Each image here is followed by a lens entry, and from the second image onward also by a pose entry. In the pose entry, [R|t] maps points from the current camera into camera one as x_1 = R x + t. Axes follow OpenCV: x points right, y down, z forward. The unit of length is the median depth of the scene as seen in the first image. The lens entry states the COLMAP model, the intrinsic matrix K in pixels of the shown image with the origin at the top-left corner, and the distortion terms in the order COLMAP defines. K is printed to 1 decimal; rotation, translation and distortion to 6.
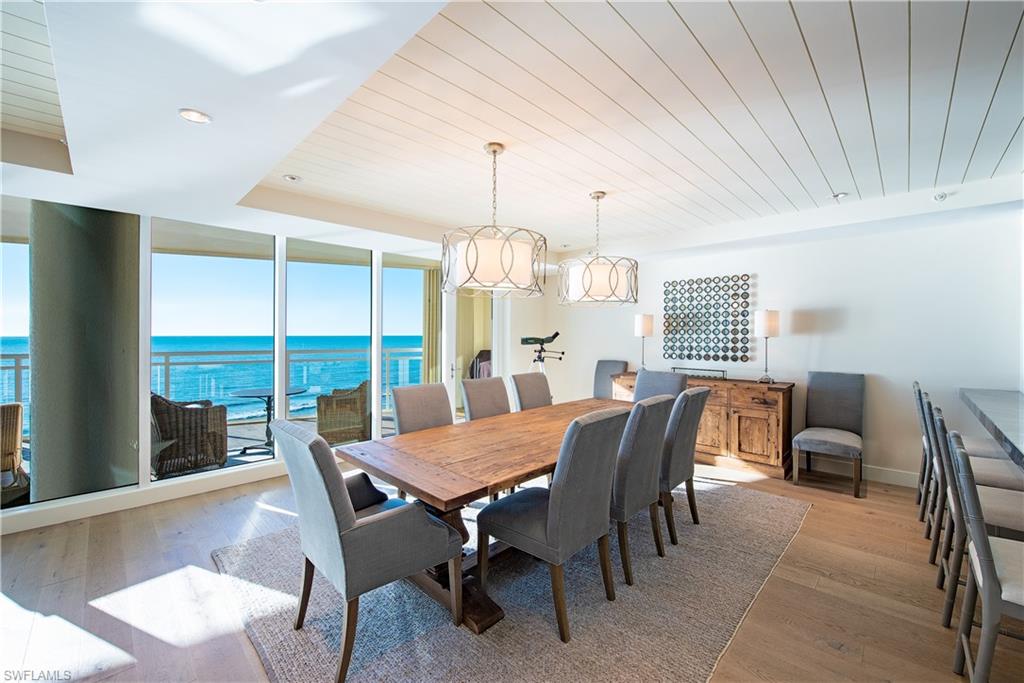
lens RADIAL K [[405.6, 0, 511.4], [0, 405.6, 331.1], [0, 0, 1]] dist [0.000348, -0.000130]
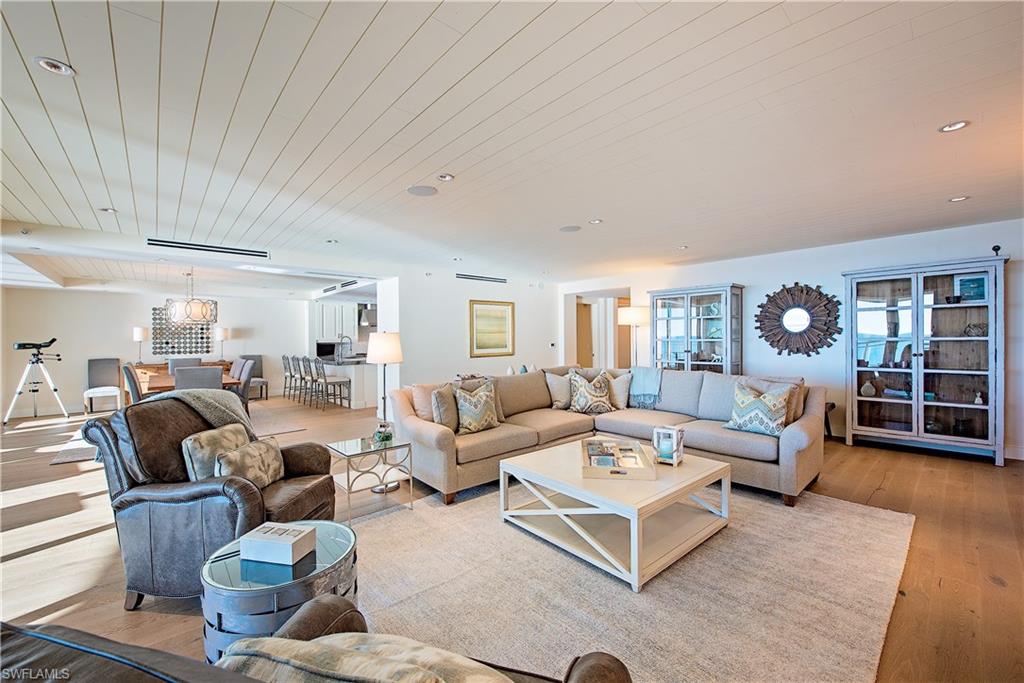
lens RADIAL K [[405.6, 0, 513.6], [0, 405.6, 340.9], [0, 0, 1]] dist [0.000348, -0.000130]
pose [[0.059163, -0.005692, 0.998232, -1.153981], [0.006761, 0.999963, 0.005301, 0.013674], [-0.998225, 0.006435, 0.059200, -0.530214]]
